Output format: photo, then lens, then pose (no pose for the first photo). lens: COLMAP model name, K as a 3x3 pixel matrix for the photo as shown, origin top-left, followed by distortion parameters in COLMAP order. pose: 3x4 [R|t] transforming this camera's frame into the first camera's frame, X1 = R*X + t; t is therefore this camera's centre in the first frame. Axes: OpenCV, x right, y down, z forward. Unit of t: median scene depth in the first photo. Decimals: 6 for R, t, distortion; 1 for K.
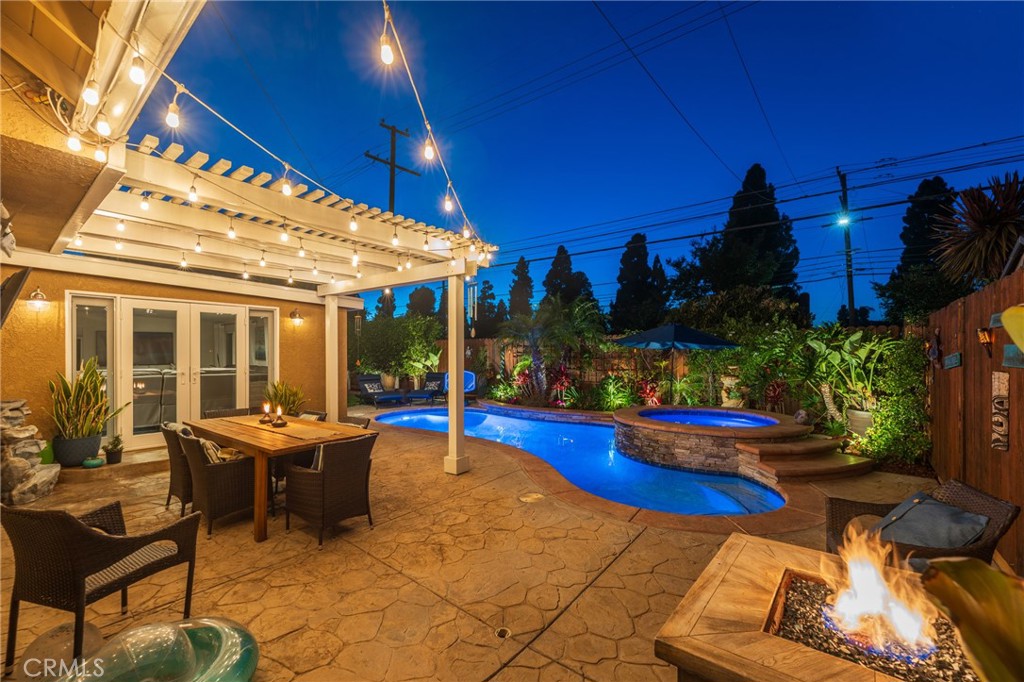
lens RADIAL K [[418.5, 0, 513.1], [0, 418.5, 353.6], [0, 0, 1]] dist [-0.001259, -0.000037]
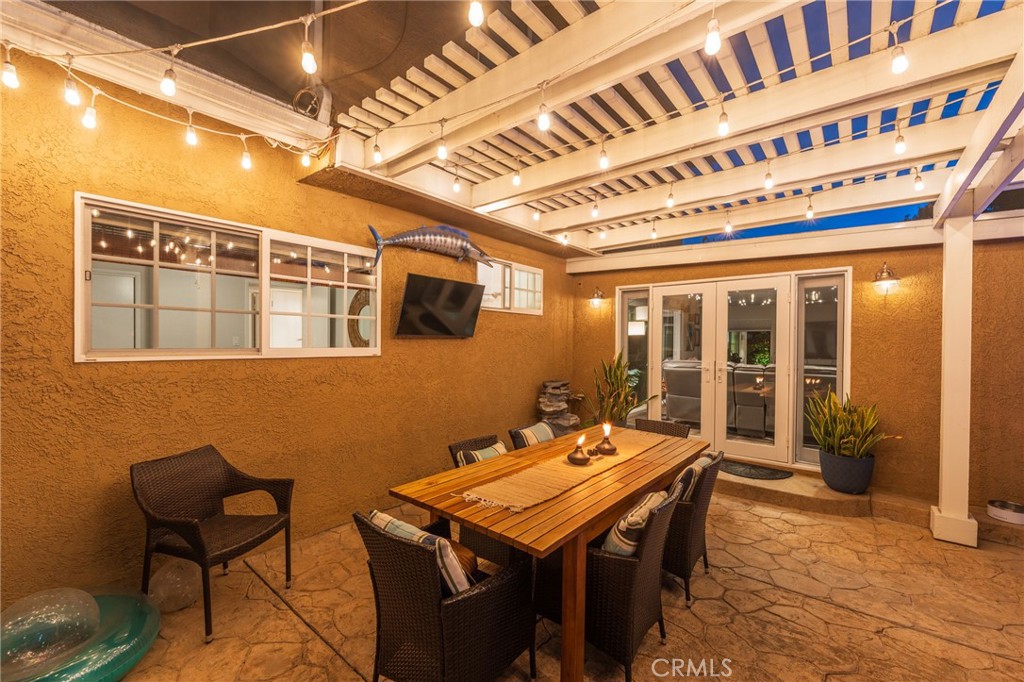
lens RADIAL K [[413.1, 0, 511.2], [0, 413.1, 346.8], [0, 0, 1]] dist [-0.000756, -0.000109]
pose [[-0.036814, 0.008704, -0.999284, 0.029460], [-0.009030, 0.999918, 0.009043, 0.000005], [0.999281, 0.009357, -0.036733, 0.554520]]
